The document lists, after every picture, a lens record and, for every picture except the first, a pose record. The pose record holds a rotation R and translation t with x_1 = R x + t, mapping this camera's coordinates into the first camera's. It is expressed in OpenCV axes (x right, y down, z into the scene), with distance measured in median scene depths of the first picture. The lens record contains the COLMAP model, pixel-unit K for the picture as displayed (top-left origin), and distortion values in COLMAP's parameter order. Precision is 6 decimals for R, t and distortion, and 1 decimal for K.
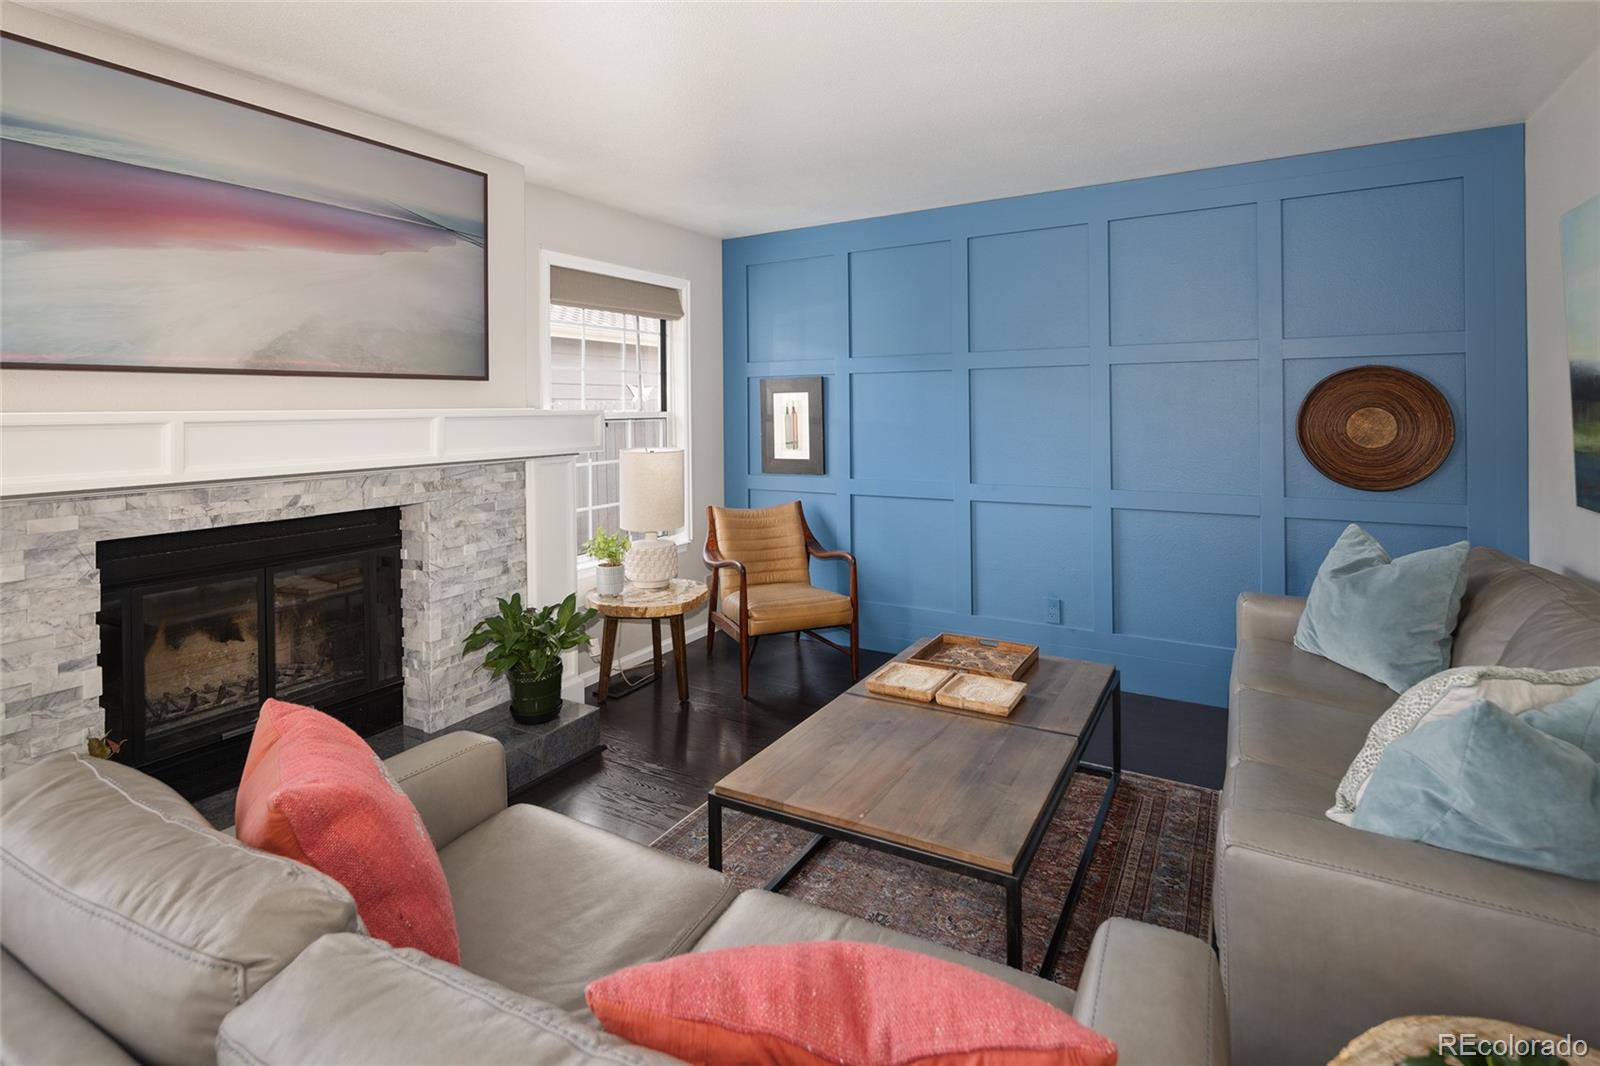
lens RADIAL K [[784.2, 0, 783.8], [0, 784.2, 403.8], [0, 0, 1]] dist [0.004725, -0.002949]
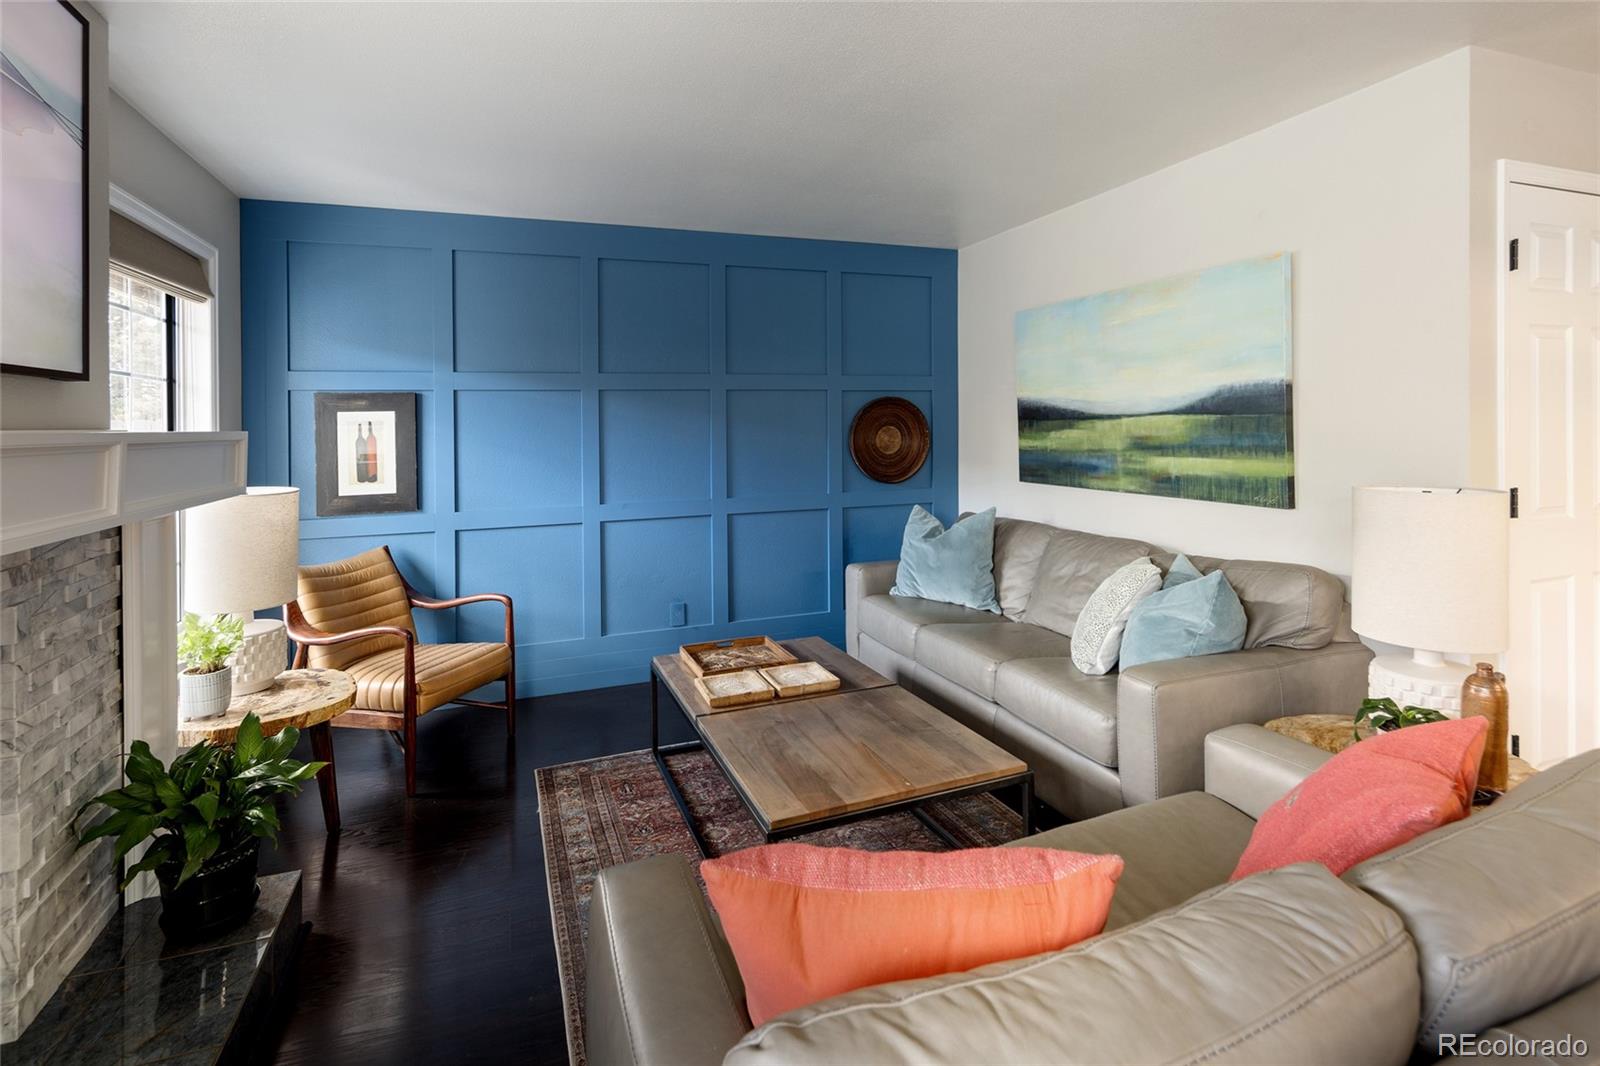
lens RADIAL K [[784.2, 0, 789.4], [0, 784.2, 429.7], [0, 0, 1]] dist [0.004725, -0.002949]
pose [[0.623501, -0.005484, 0.781803, -0.496494], [0.006532, 0.999977, 0.001806, 0.007650], [-0.781795, 0.003981, 0.623522, 0.240643]]
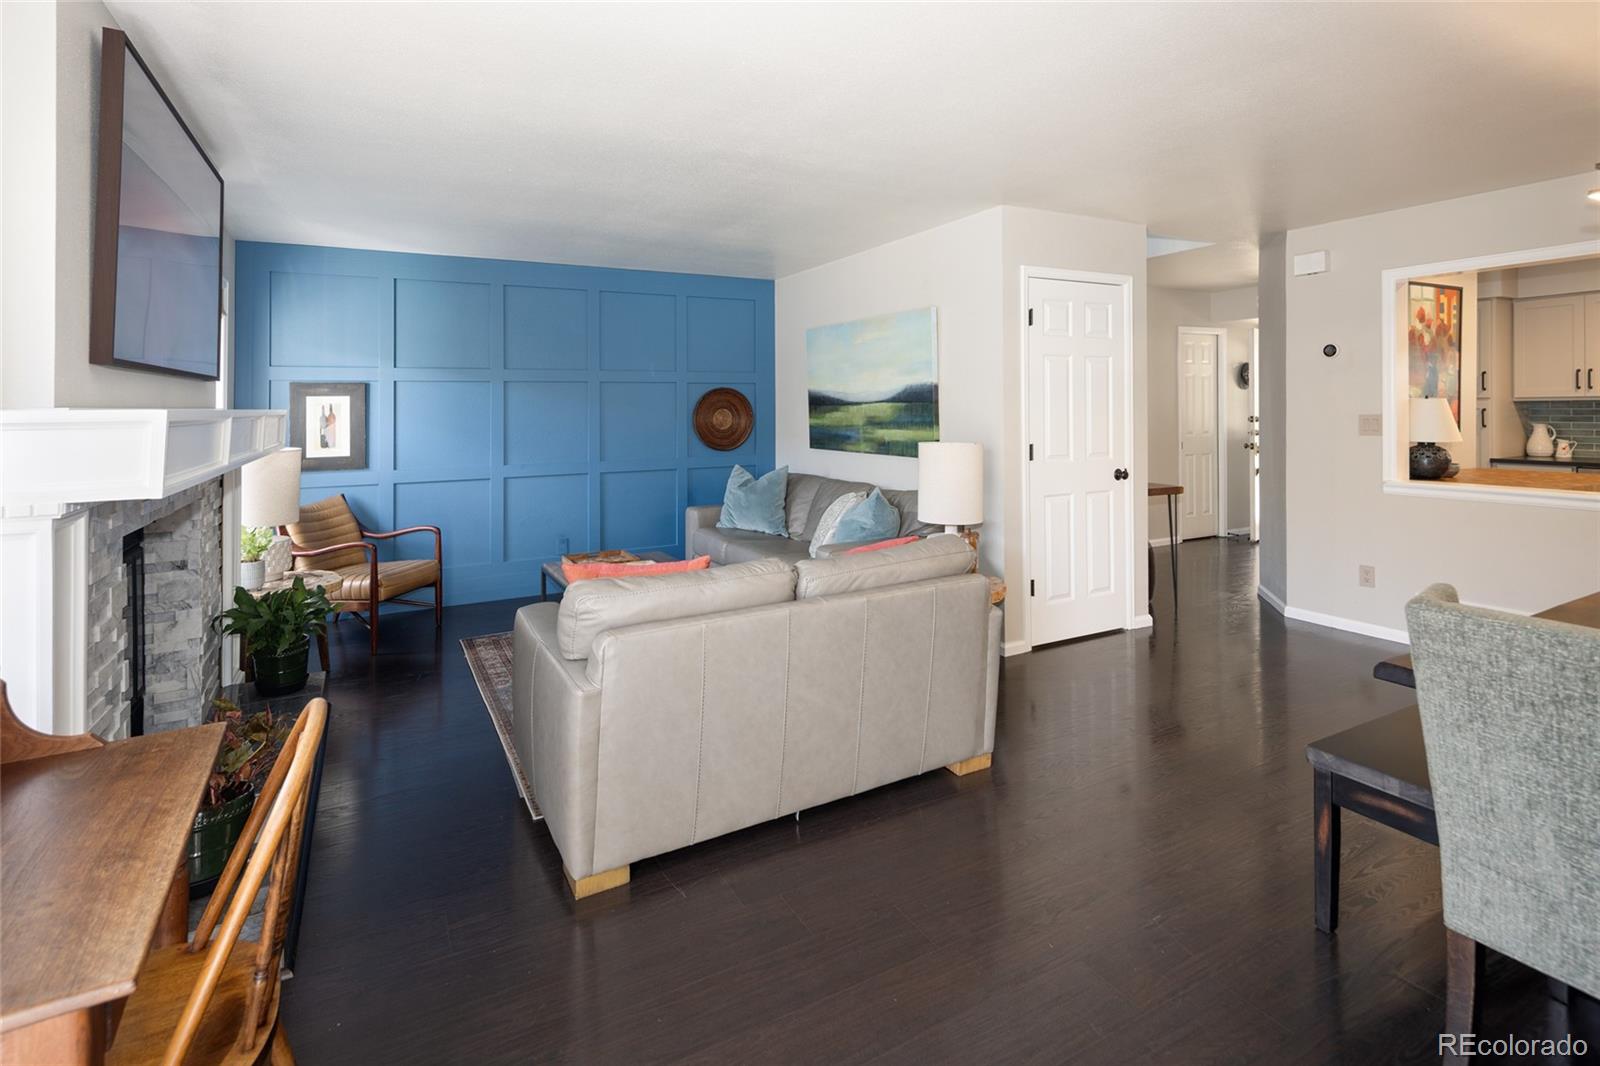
lens RADIAL K [[784.2, 0, 796.5], [0, 784.2, 406.3], [0, 0, 1]] dist [0.004725, -0.002949]
pose [[0.509646, 0.003664, 0.860377, -0.858468], [0.001146, 0.999987, -0.004938, 0.008688], [-0.860384, 0.003503, 0.509635, -0.168467]]
